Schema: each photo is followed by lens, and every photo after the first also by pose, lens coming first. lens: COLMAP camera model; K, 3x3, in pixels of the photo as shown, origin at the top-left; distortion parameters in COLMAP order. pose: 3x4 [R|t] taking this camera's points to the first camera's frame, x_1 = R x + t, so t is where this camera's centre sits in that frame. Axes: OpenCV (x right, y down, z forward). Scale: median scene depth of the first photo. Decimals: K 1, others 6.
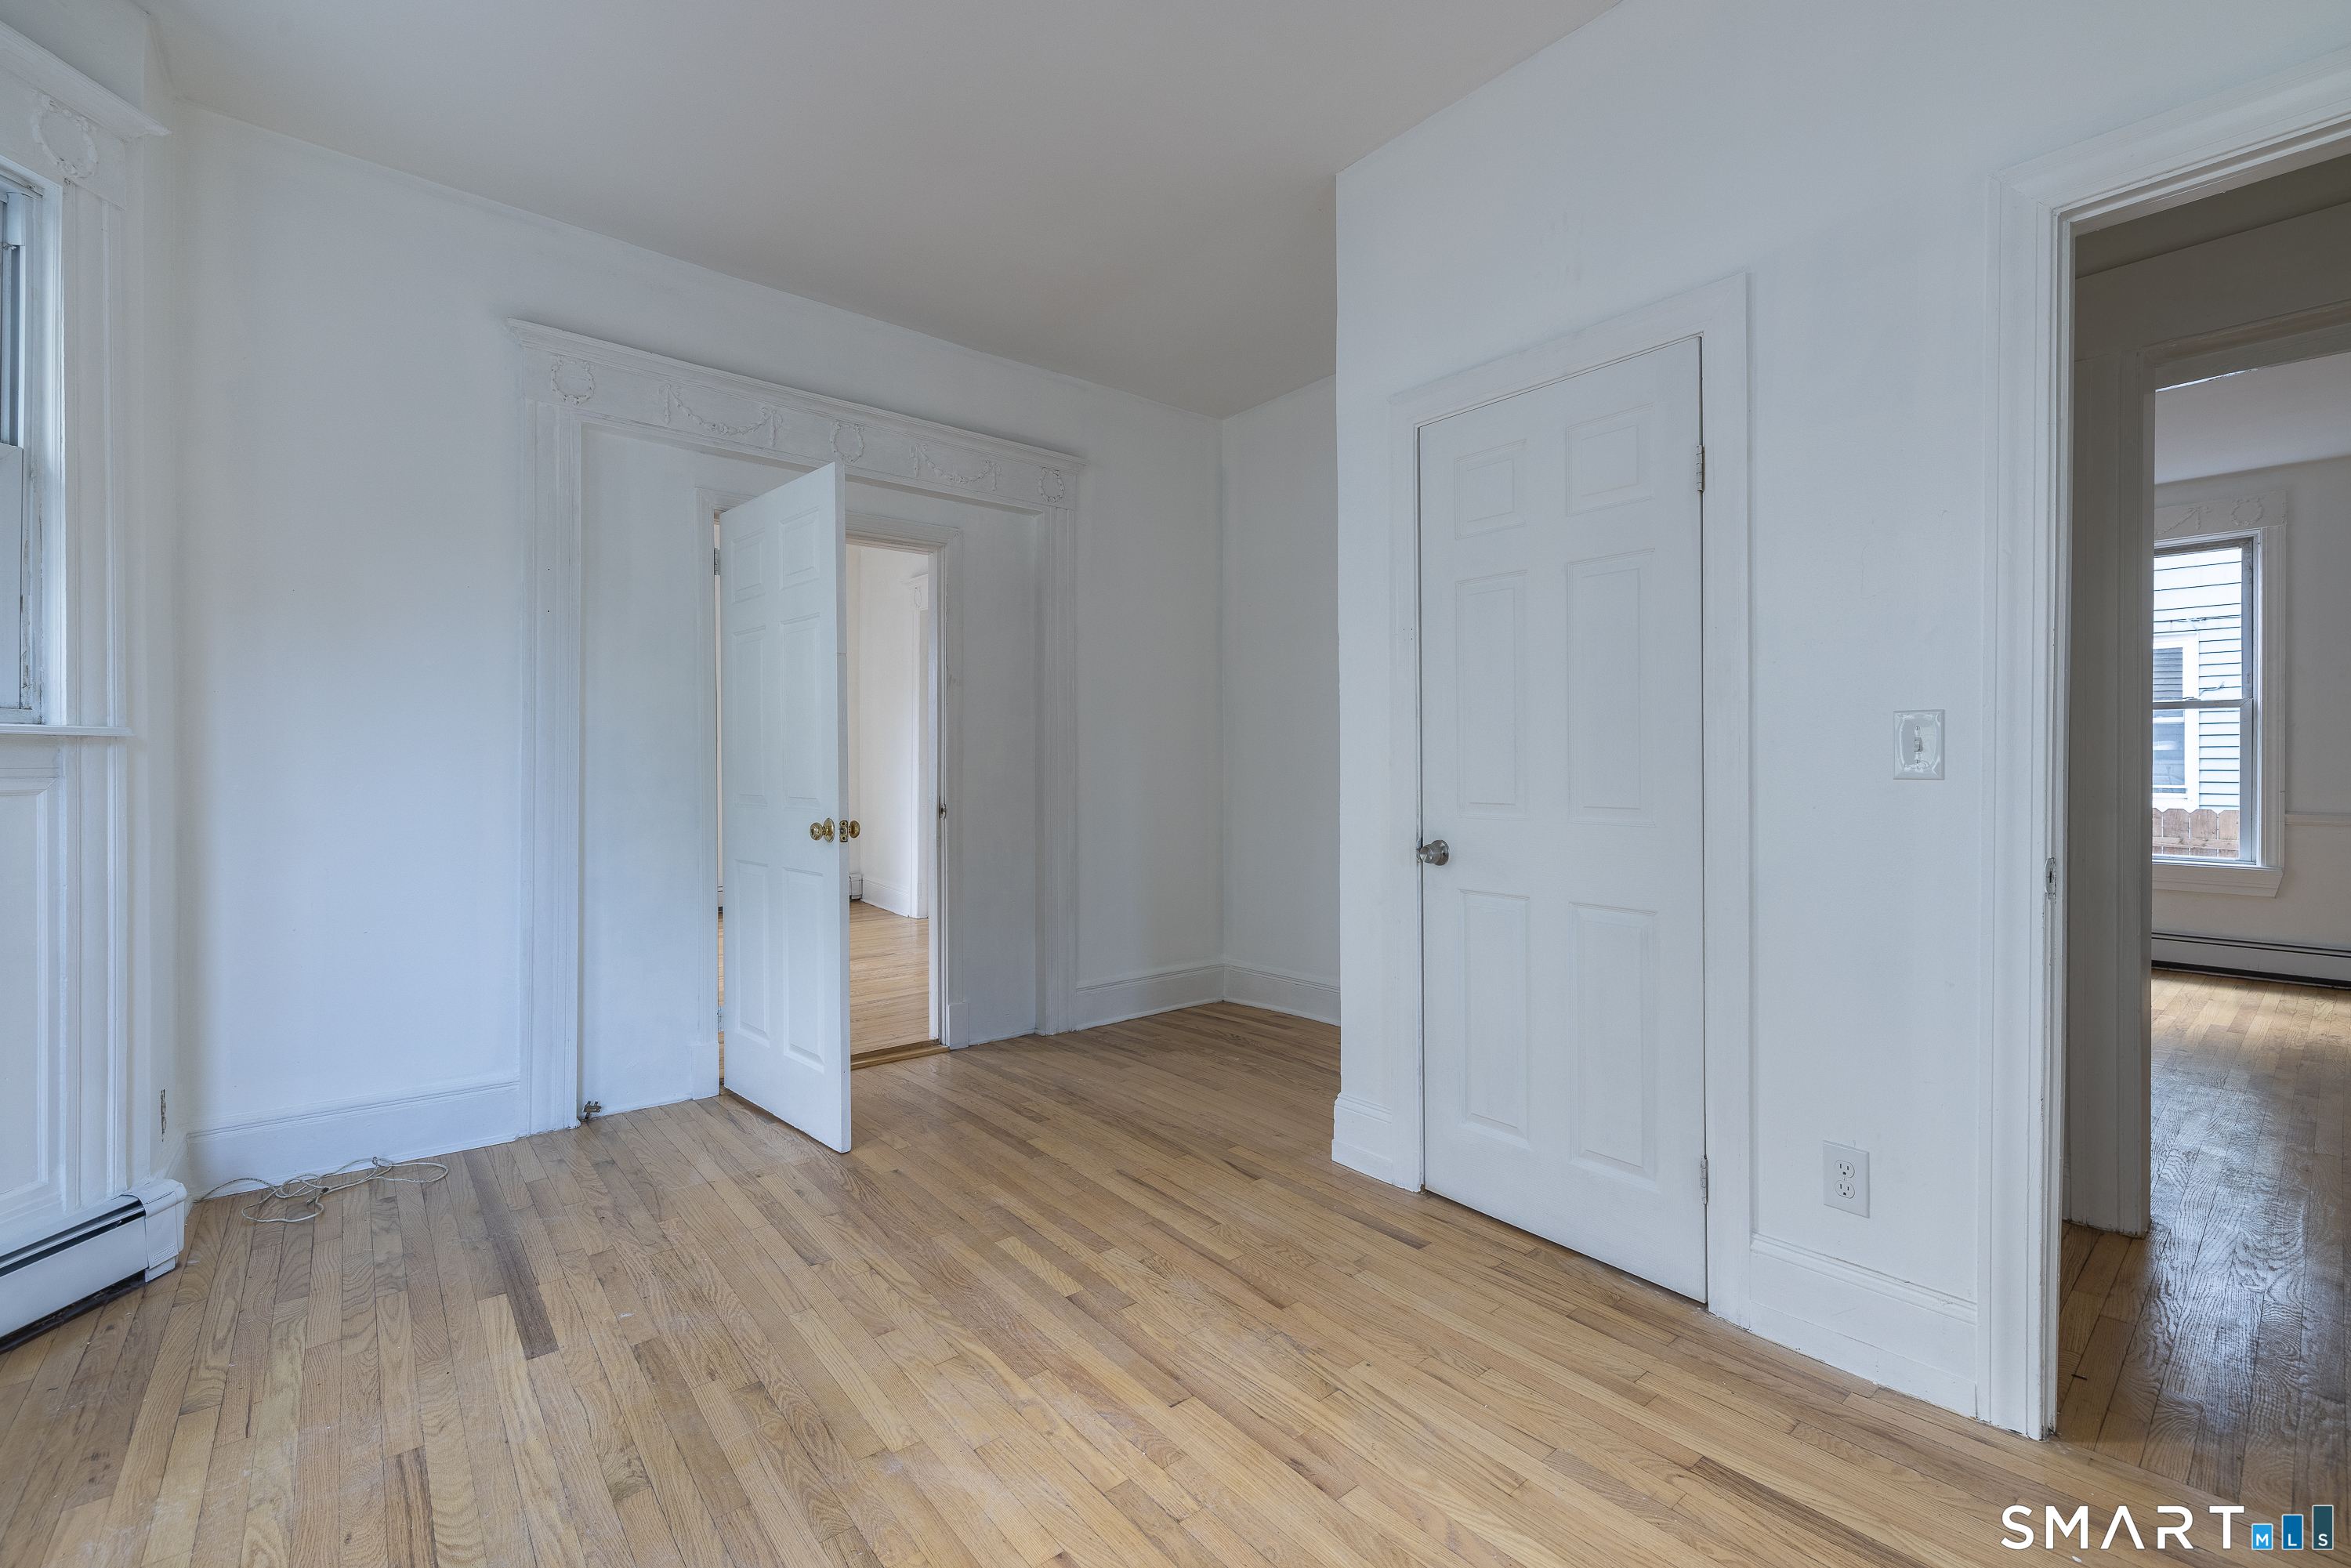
lens RADIAL K [[997.4, 0, 1156.6], [0, 997.4, 767.7], [0, 0, 1]] dist [-0.001133, -0.000562]
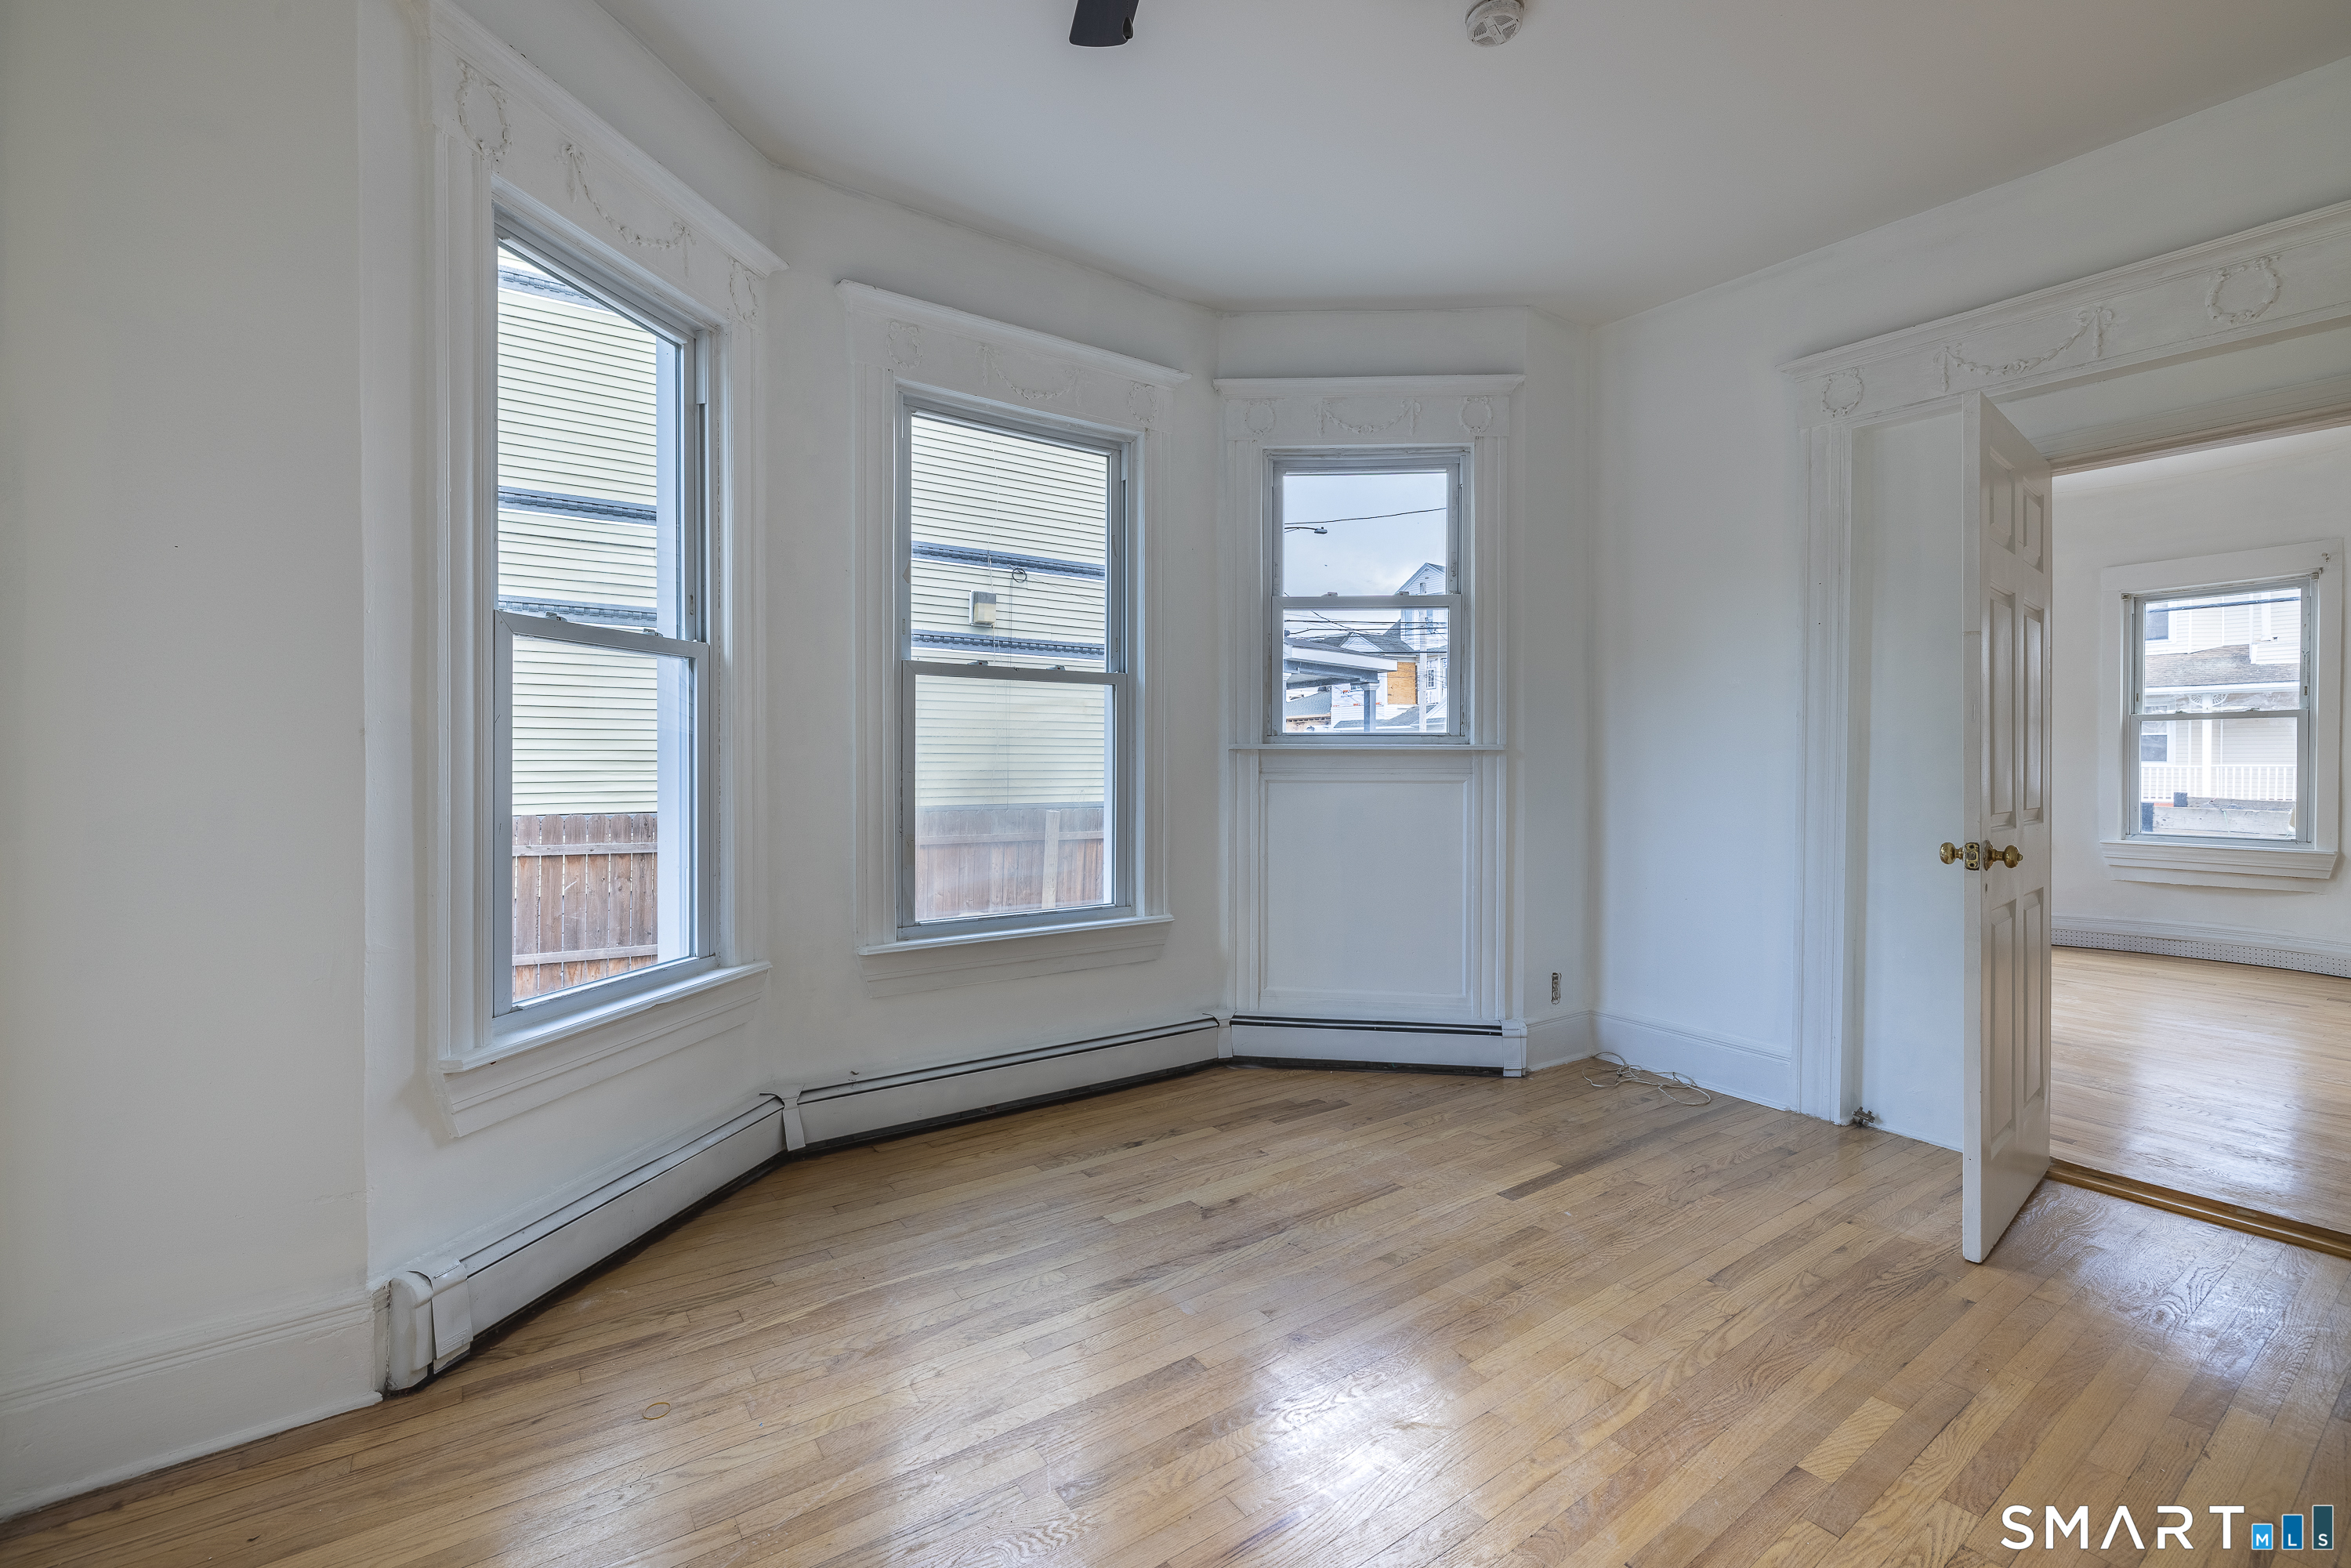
lens RADIAL K [[997.4, 0, 1174.5], [0, 997.4, 773.4], [0, 0, 1]] dist [-0.001133, -0.000562]
pose [[-0.068295, 0.012459, -0.997587, 0.664222], [-0.007944, 0.999884, 0.013031, -0.009517], [0.997634, 0.008815, -0.068188, 0.537309]]
